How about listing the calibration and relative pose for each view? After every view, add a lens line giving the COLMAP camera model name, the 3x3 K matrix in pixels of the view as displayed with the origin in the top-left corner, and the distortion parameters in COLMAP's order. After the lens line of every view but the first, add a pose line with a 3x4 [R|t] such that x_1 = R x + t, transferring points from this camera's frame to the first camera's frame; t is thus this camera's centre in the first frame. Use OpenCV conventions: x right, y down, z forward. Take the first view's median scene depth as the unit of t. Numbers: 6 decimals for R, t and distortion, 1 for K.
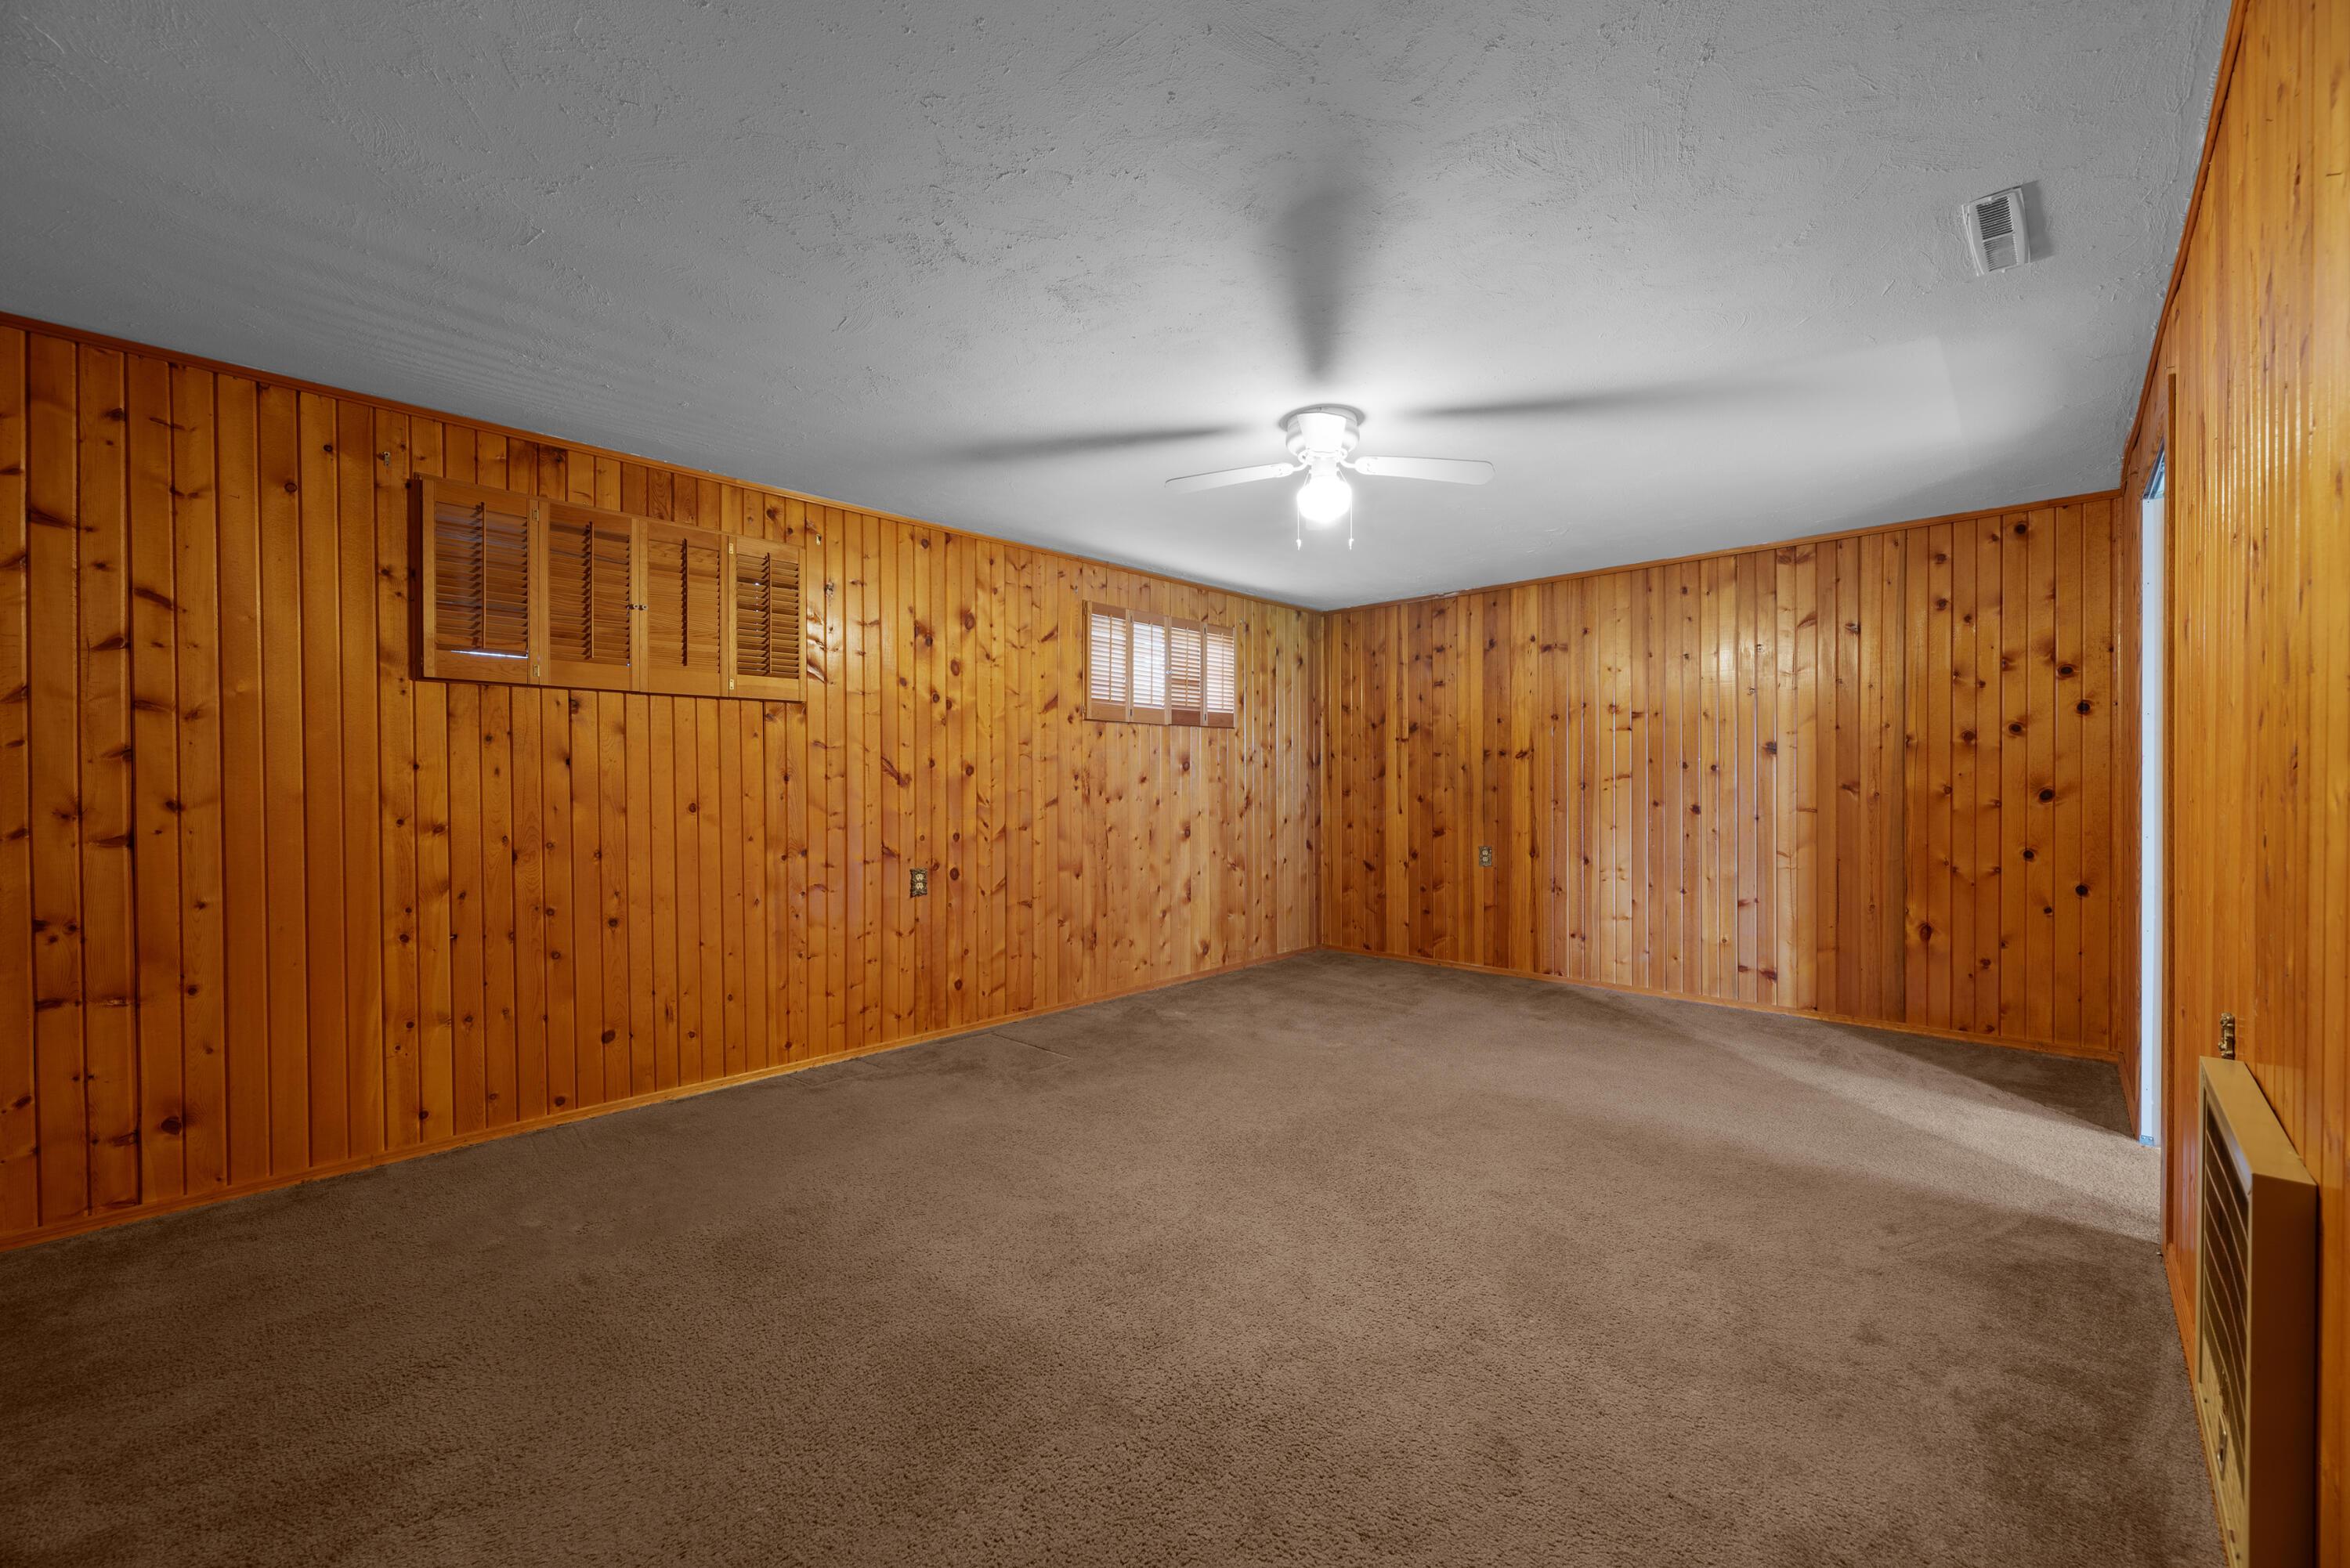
lens RADIAL K [[945.3, 0, 1165.9], [0, 945.3, 791.9], [0, 0, 1]] dist [-0.003805, 0.000295]
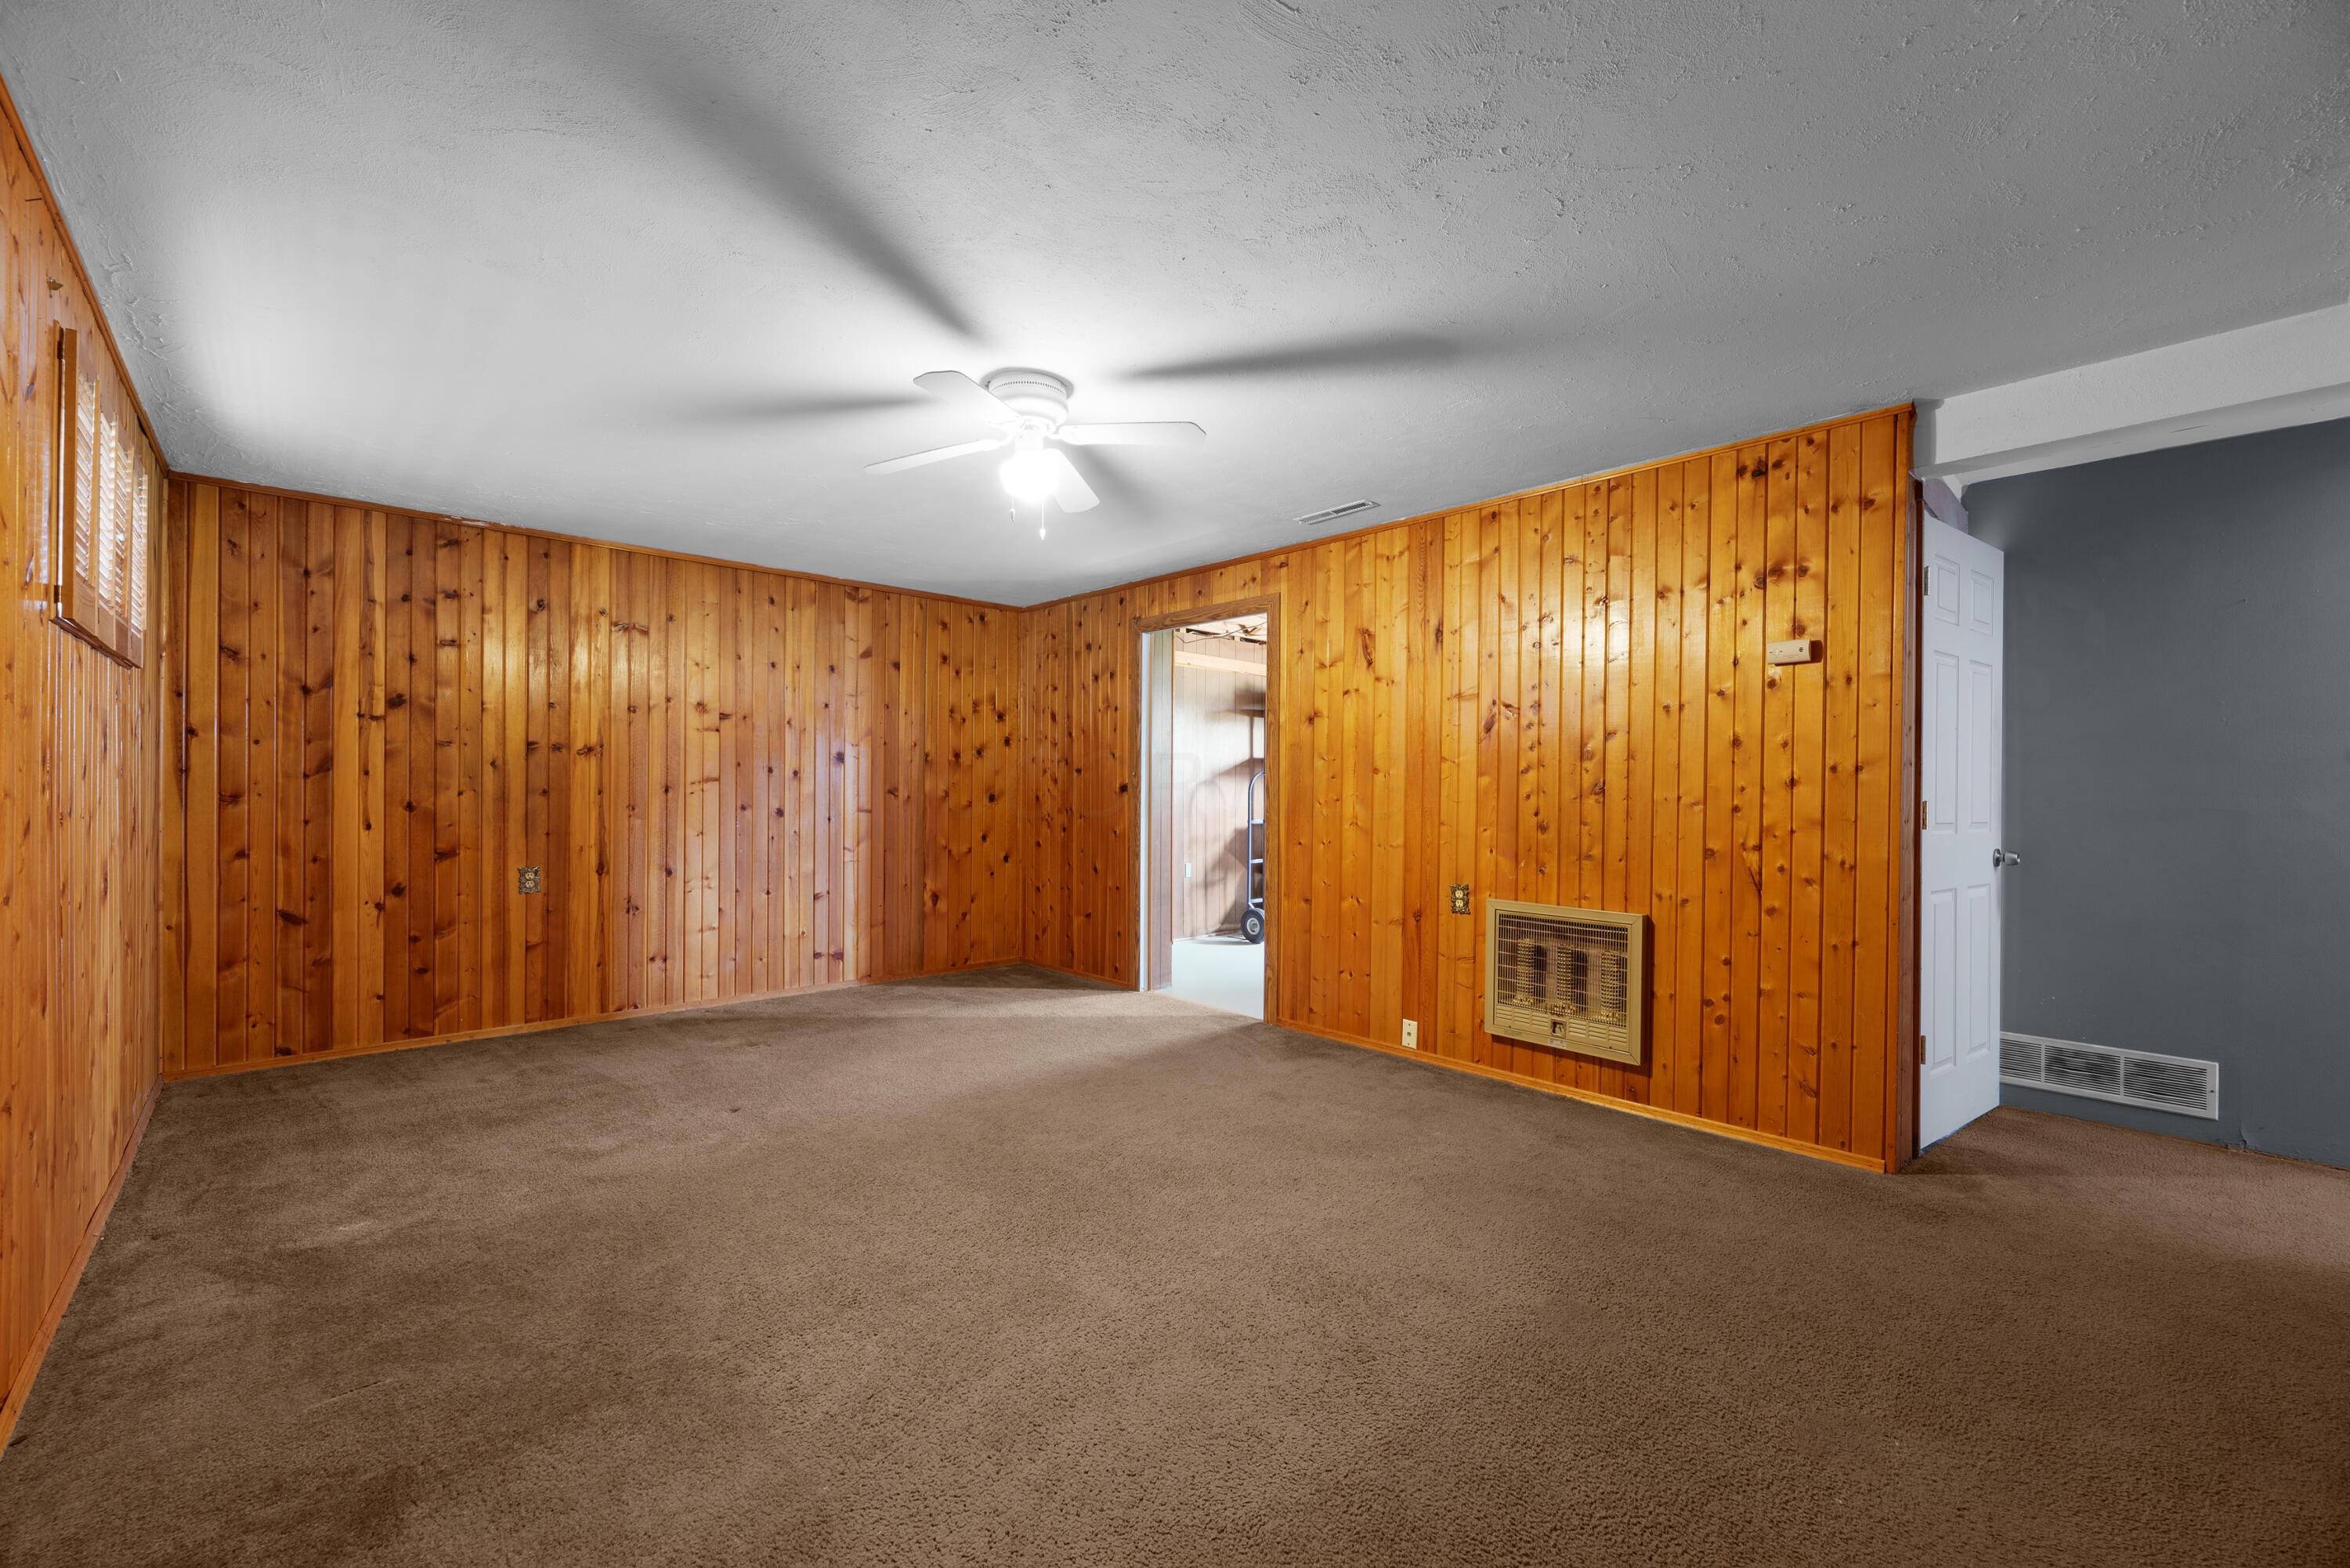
lens RADIAL K [[945.3, 0, 1165.8], [0, 945.3, 789.9], [0, 0, 1]] dist [-0.003805, 0.000295]
pose [[0.066698, 0.003995, 0.997765, -0.433145], [0.000575, 0.999992, -0.004043, -0.001926], [-0.997773, 0.000844, 0.066695, 0.480122]]
